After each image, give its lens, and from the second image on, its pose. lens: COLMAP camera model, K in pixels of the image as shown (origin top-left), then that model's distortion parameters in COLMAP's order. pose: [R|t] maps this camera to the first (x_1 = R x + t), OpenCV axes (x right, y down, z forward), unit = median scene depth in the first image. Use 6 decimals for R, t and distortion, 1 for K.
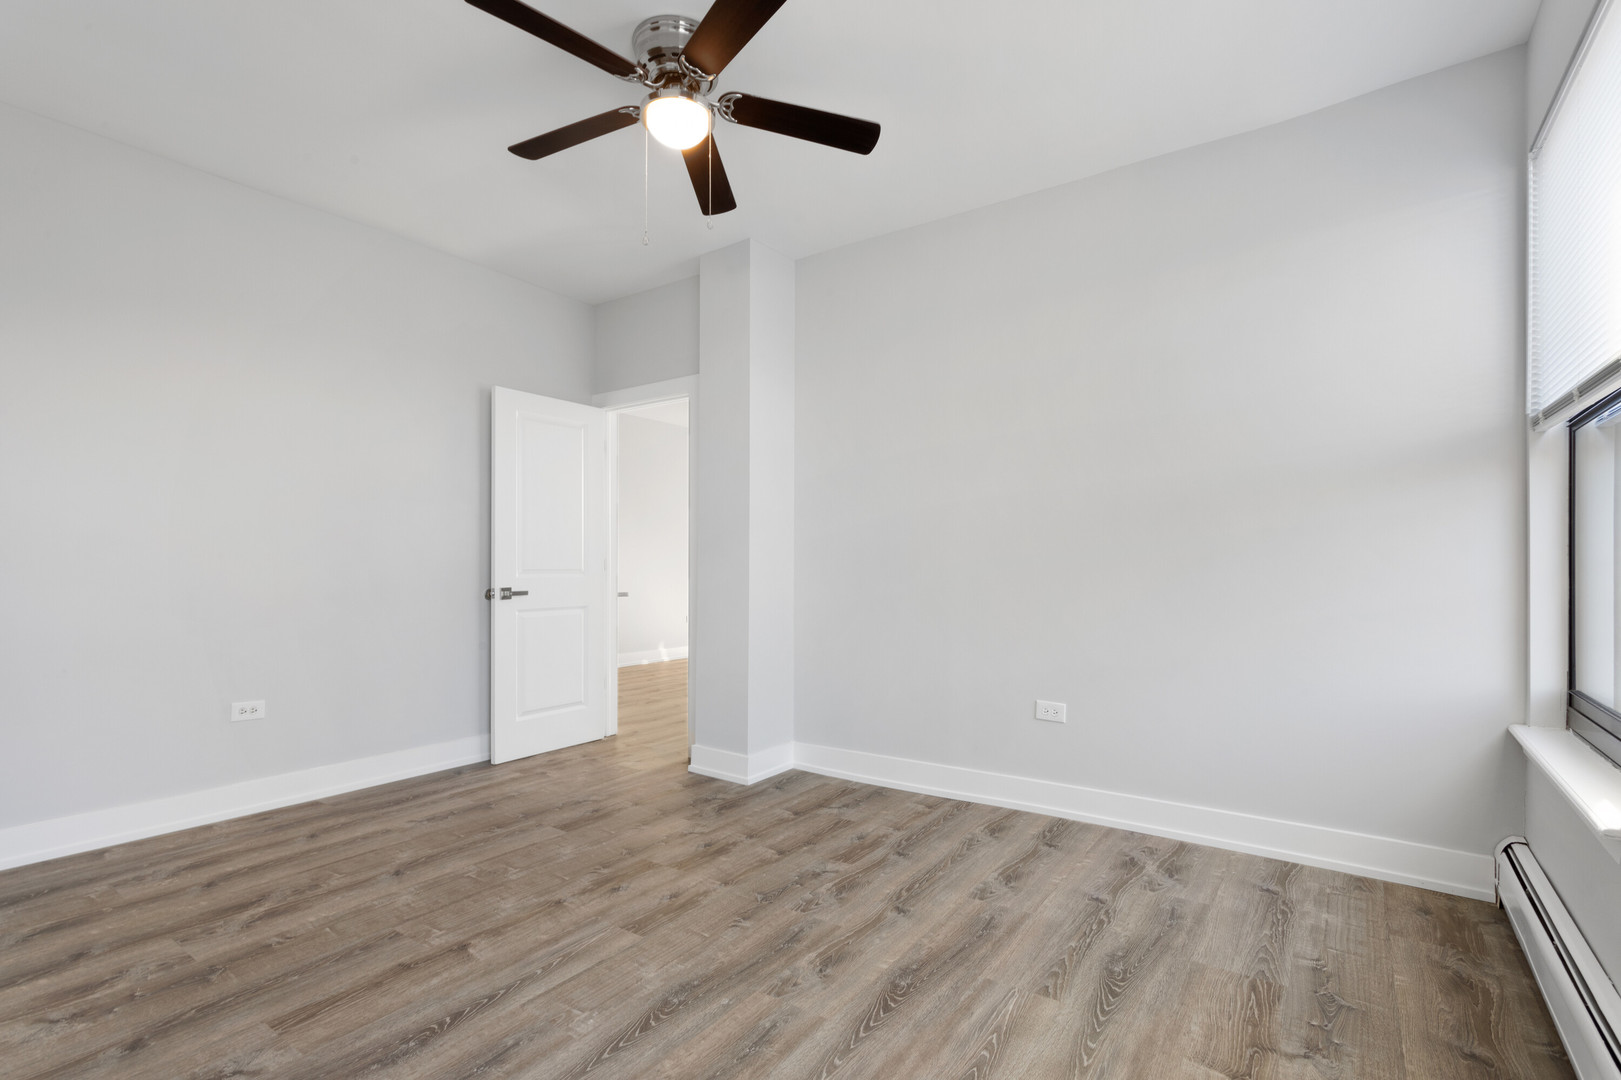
lens RADIAL K [[771.3, 0, 810.8], [0, 771.3, 547.5], [0, 0, 1]] dist [0.007702, -0.000540]
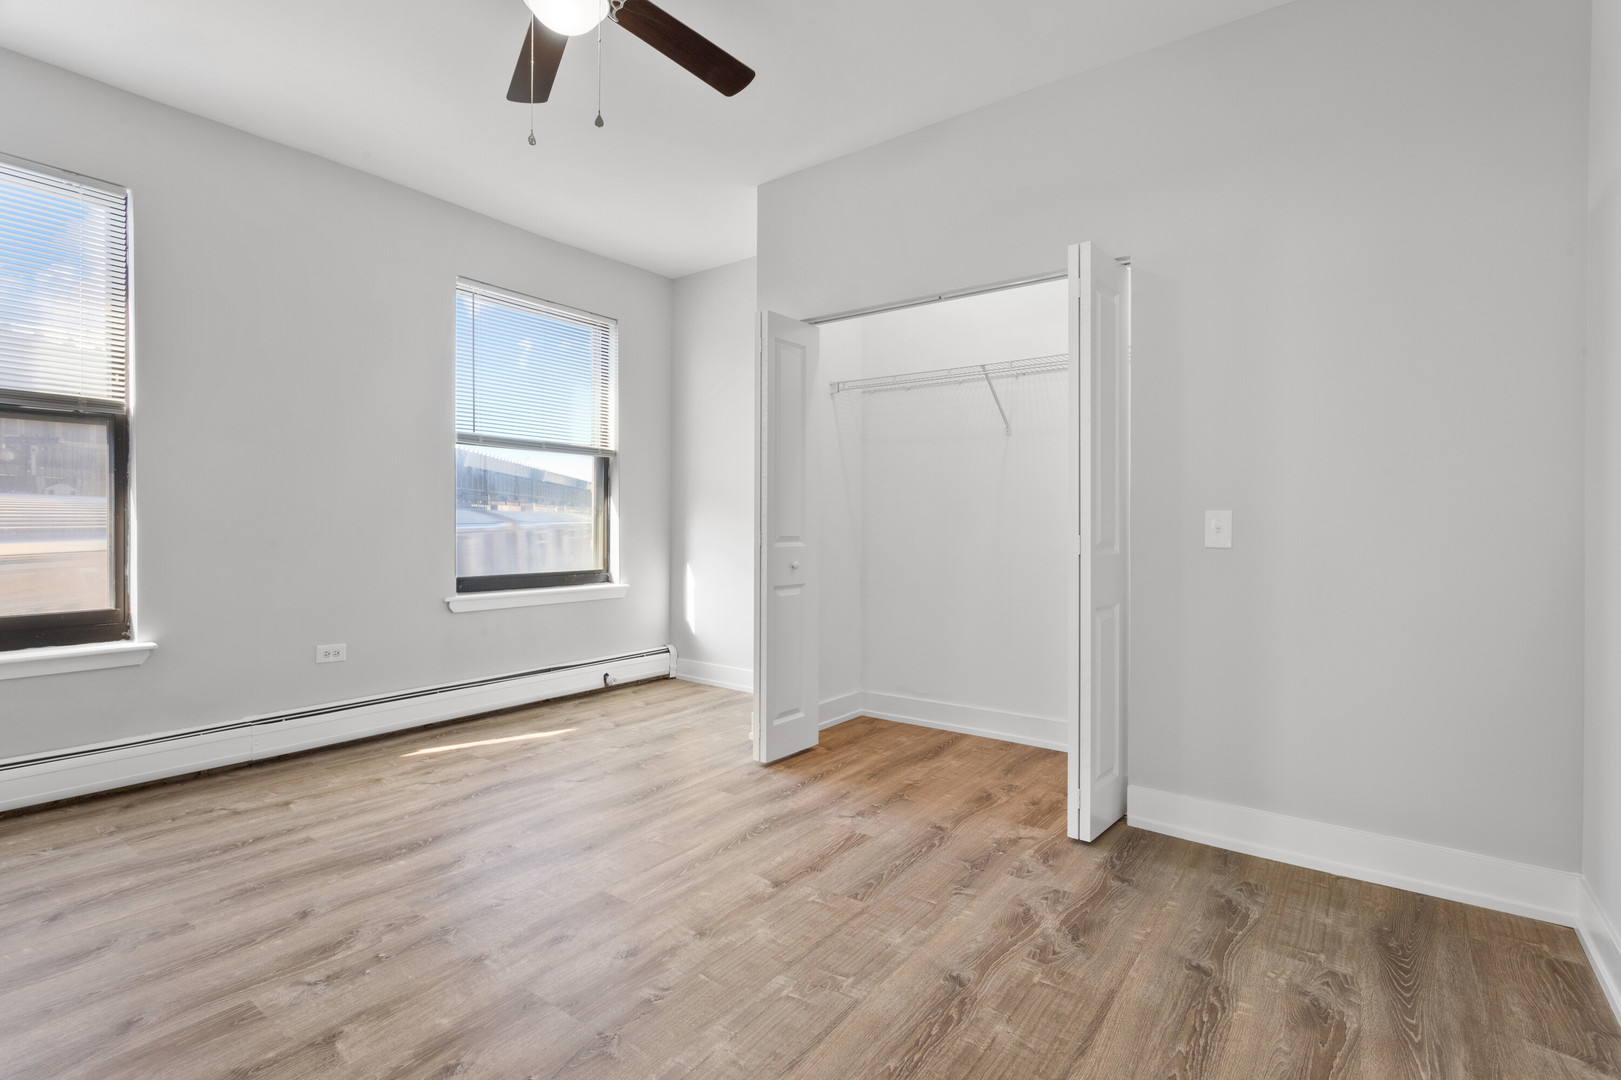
lens RADIAL K [[771.3, 0, 809.8], [0, 771.3, 535.8], [0, 0, 1]] dist [0.007702, -0.000540]
pose [[-0.999736, -0.003223, 0.022758, -0.489888], [-0.003330, 0.999984, -0.004665, 0.048743], [-0.022743, -0.004740, -0.999730, 1.939544]]
